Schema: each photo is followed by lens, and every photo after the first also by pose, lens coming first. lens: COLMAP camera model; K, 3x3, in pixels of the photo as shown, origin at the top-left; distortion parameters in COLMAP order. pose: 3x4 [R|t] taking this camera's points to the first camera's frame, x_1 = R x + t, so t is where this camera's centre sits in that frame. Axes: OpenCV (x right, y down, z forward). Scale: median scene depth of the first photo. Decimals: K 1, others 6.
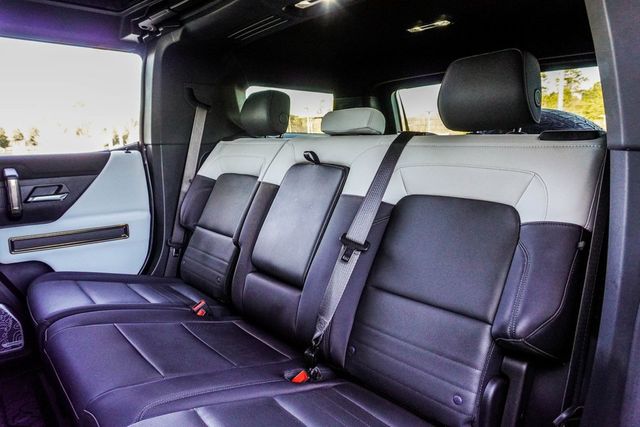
lens RADIAL K [[432.2, 0, 320.0], [0, 432.2, 213.5], [0, 0, 1]] dist [-0.043583, -0.000101]
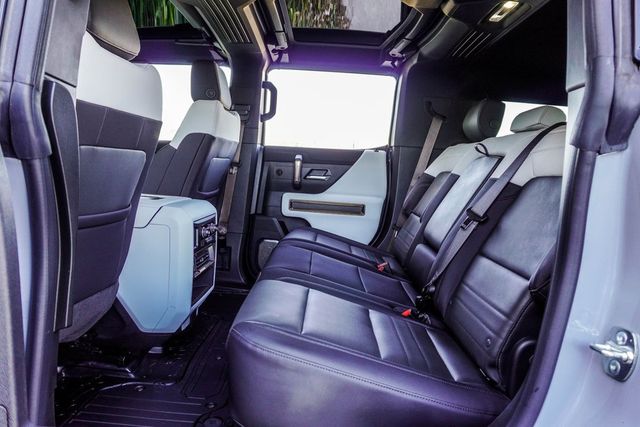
lens RADIAL K [[431.1, 0, 320.0], [0, 431.1, 213.5], [0, 0, 1]] dist [-0.037931, 0.003962]
pose [[0.736200, 0.126943, -0.664752, 0.382036], [-0.184557, 0.982679, -0.016739, 0.115143], [0.651113, 0.135008, 0.746877, -0.080755]]
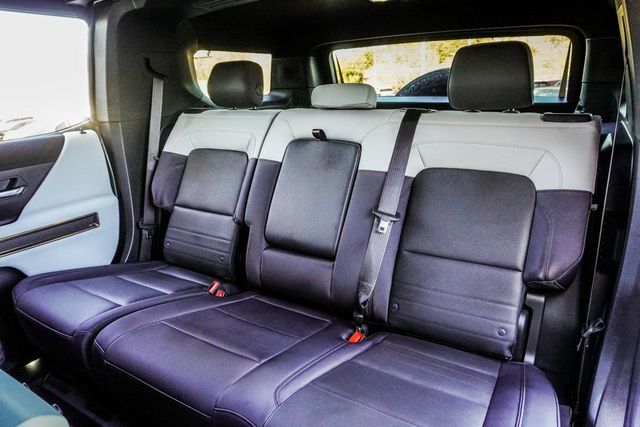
lens RADIAL K [[431.1, 0, 320.0], [0, 431.1, 213.5], [0, 0, 1]] dist [-0.037931, 0.003962]
pose [[0.953810, -0.112539, 0.278535, -0.287638], [0.074760, 0.986931, 0.142751, -0.078677], [-0.290960, -0.115334, 0.949758, -0.014048]]
